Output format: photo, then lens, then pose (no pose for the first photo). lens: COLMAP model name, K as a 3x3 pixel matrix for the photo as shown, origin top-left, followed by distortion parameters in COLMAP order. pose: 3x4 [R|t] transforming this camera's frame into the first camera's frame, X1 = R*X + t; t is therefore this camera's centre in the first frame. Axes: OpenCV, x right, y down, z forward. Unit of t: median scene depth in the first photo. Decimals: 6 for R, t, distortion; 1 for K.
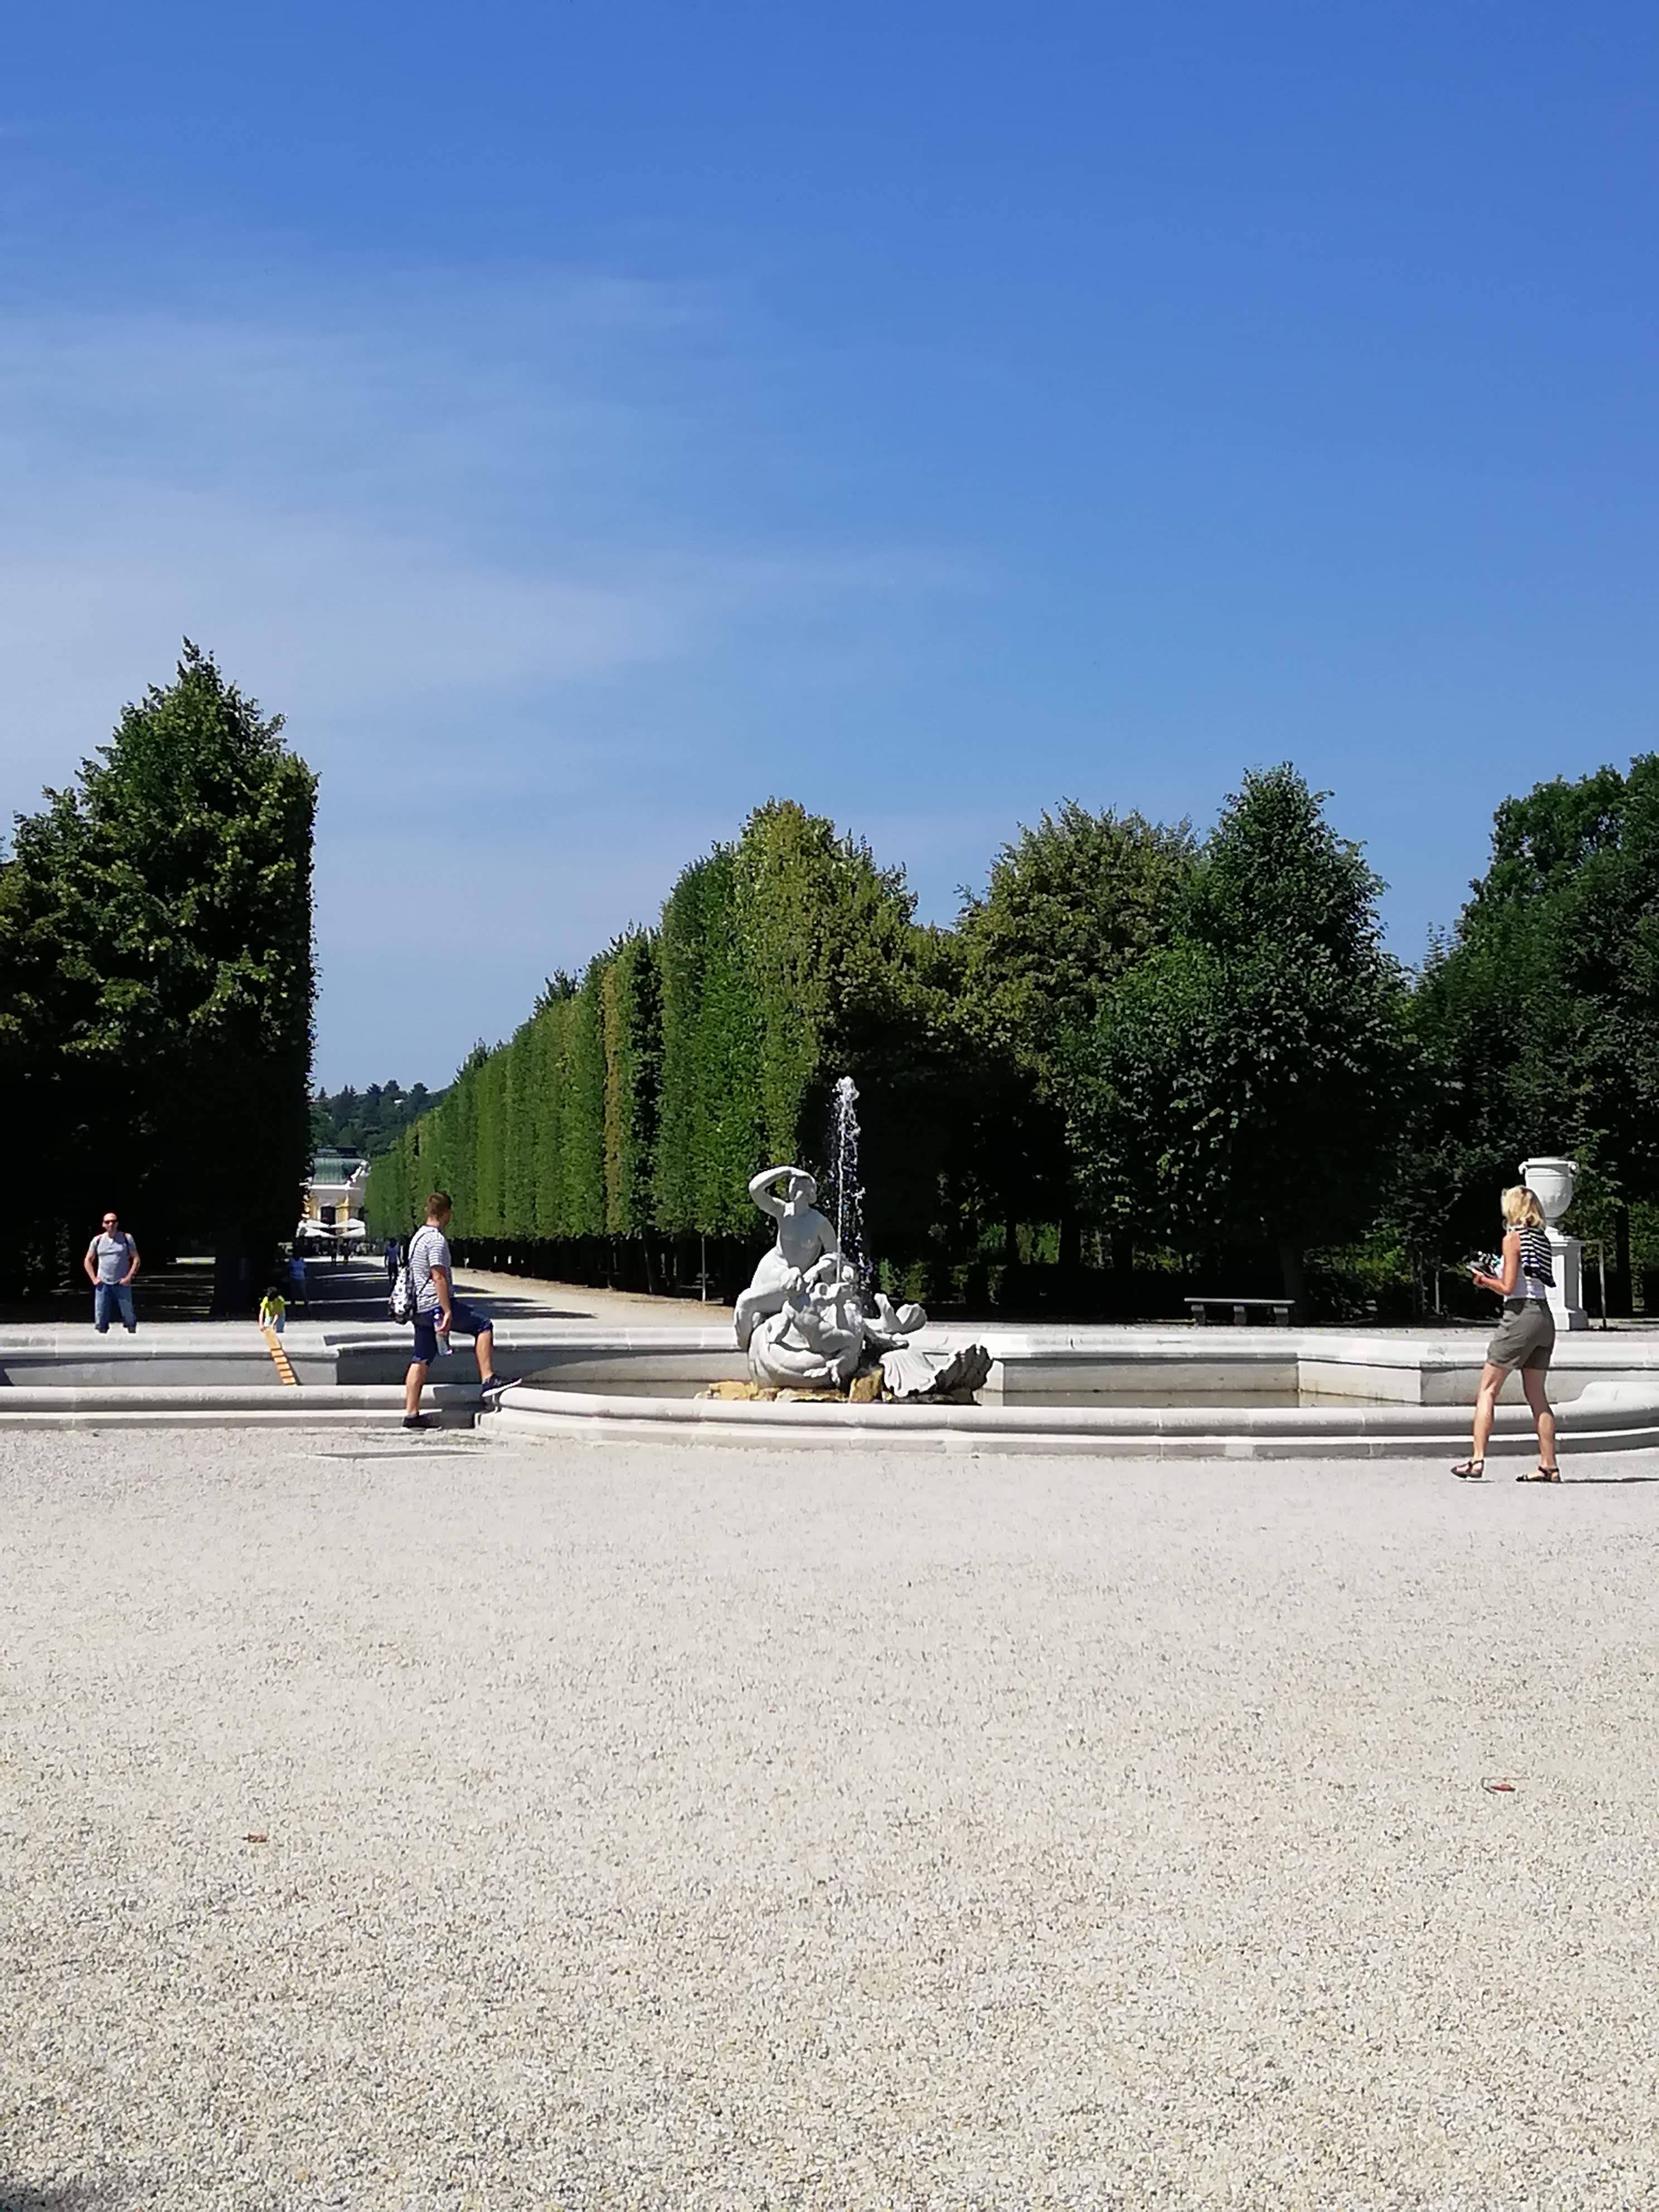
lens RADIAL K [[3295.6, 0, 829.2], [0, 3295.6, 1105.8], [0, 0, 1]] dist [0.053556, 0.000000]
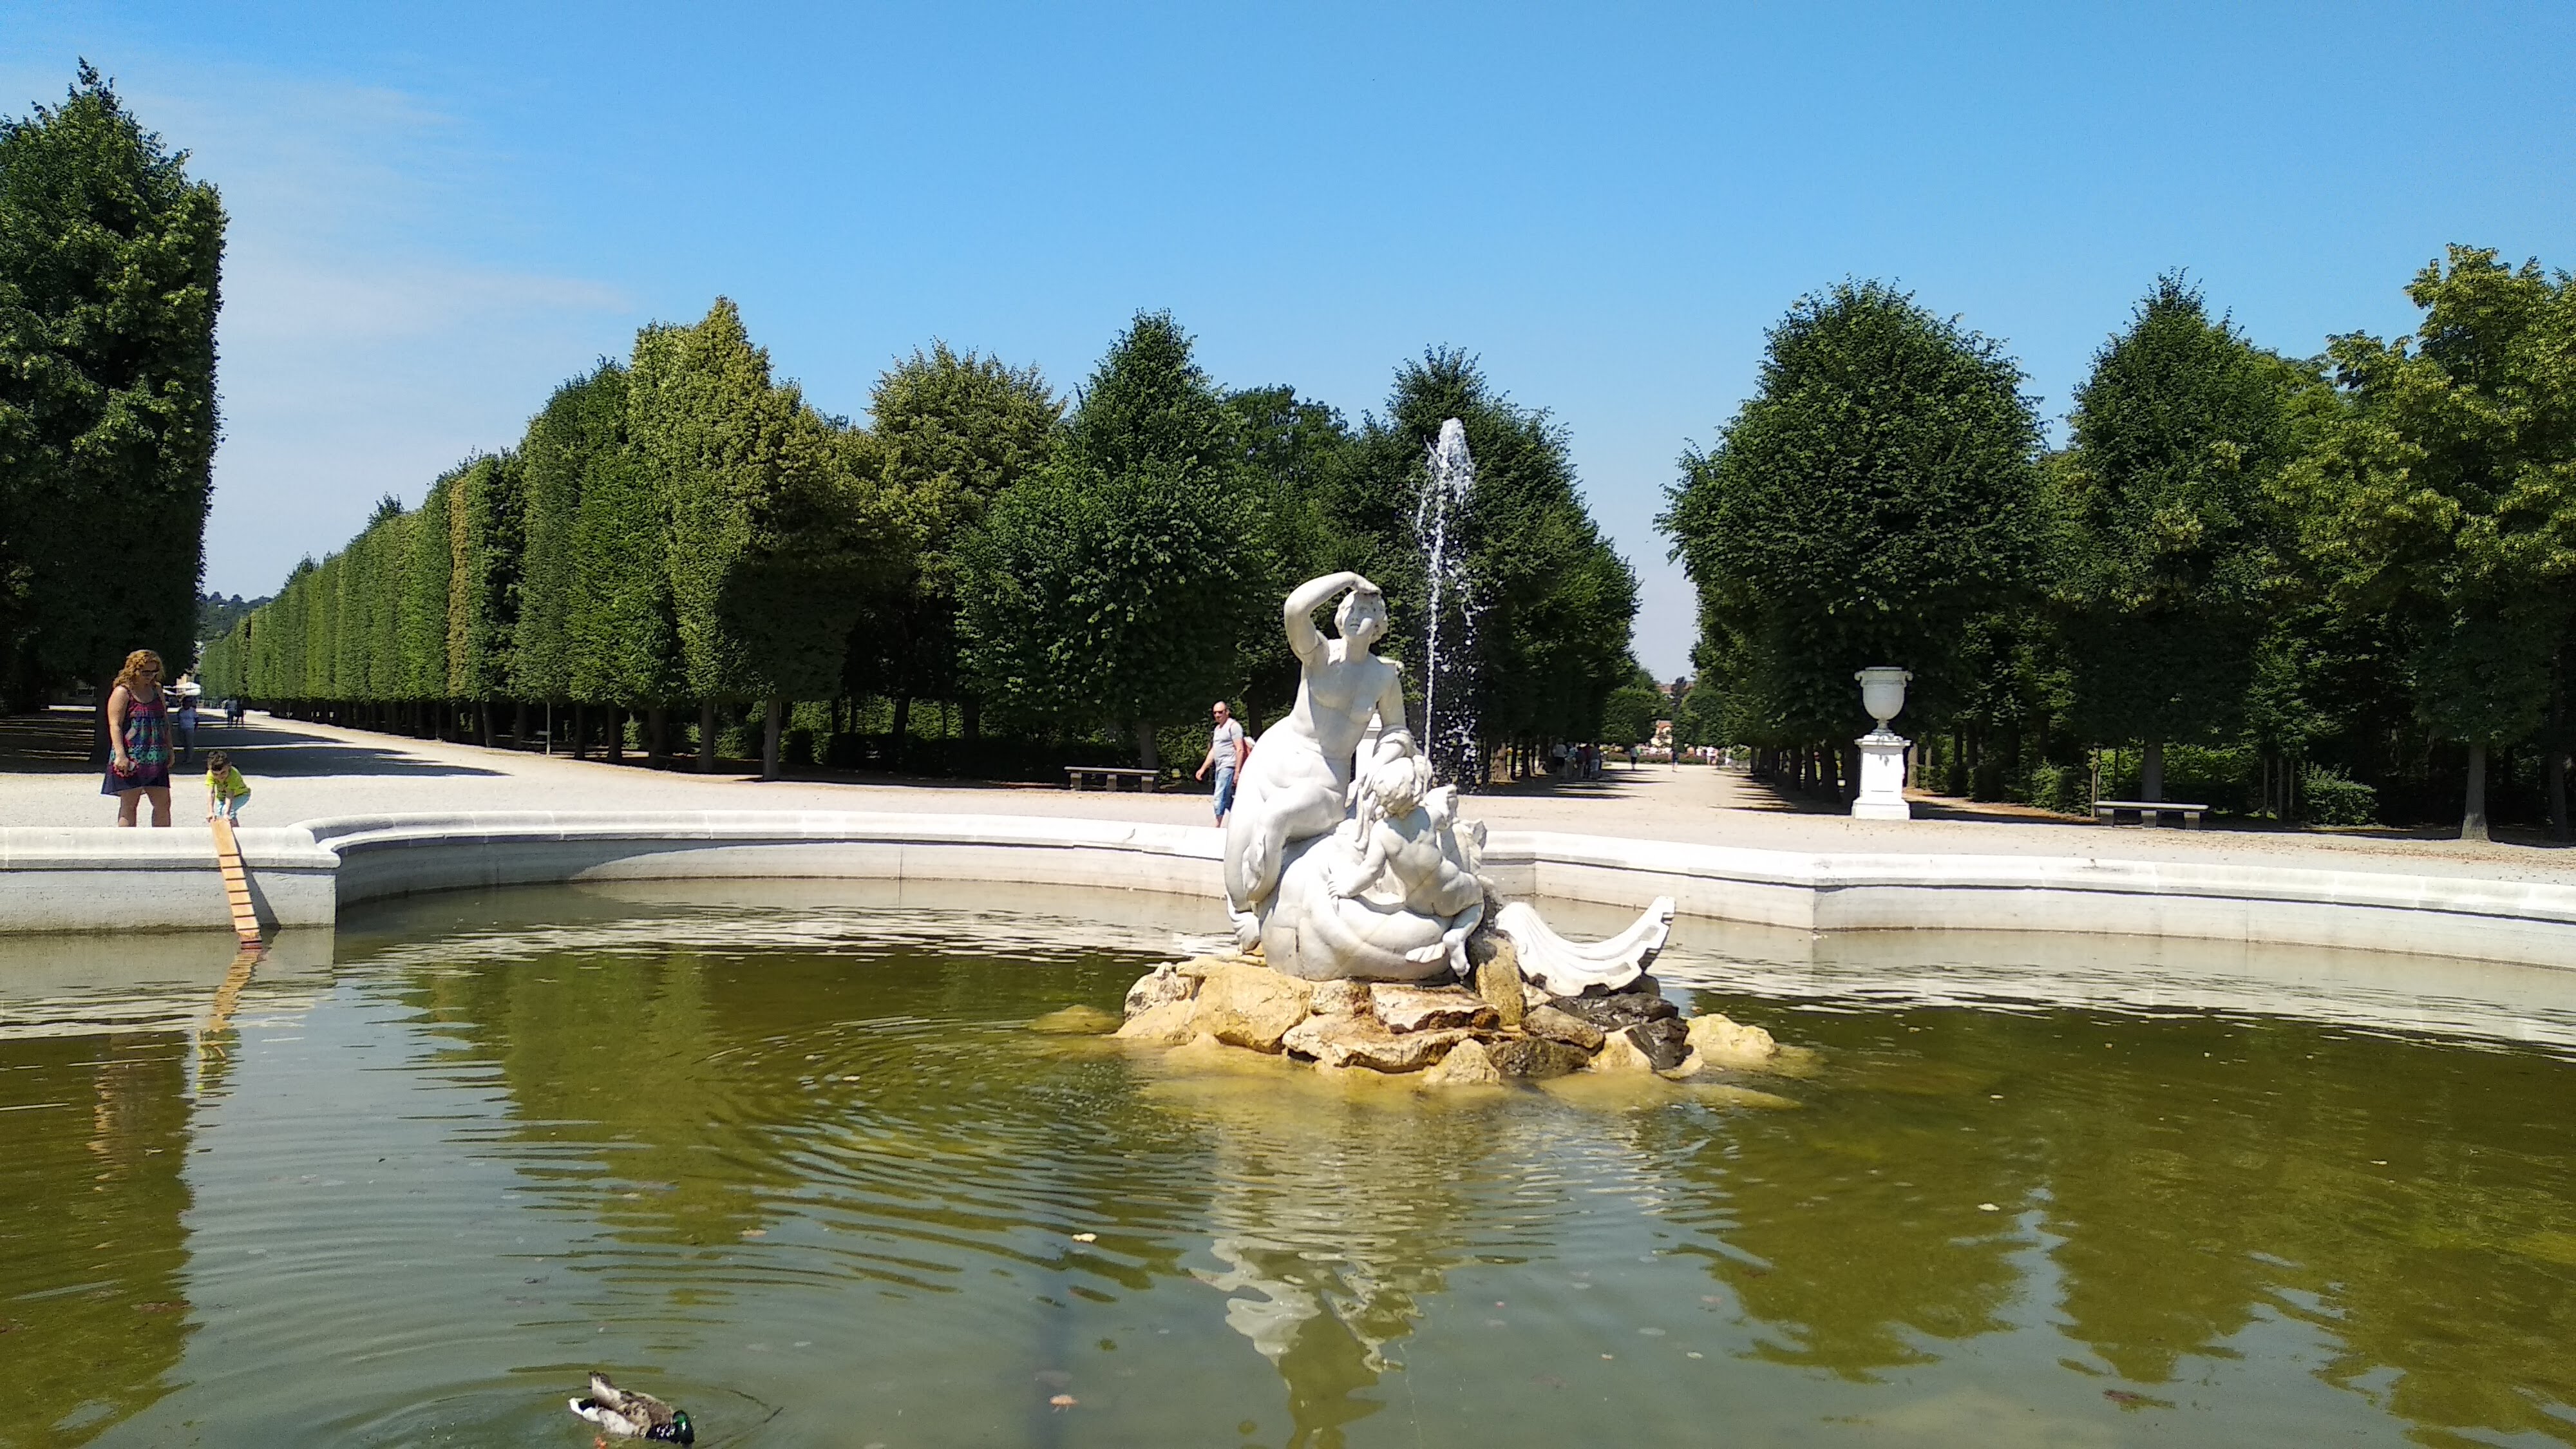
lens RADIAL K [[1902.7, 0, 1296.6], [0, 1902.7, 730.0], [0, 0, 1]] dist [-0.046296, 0.025168]
pose [[0.923336, 0.029247, 0.382879, -0.073827], [-0.046696, 0.998247, 0.036356, 0.017603], [-0.381144, -0.051447, 0.923083, 0.372223]]
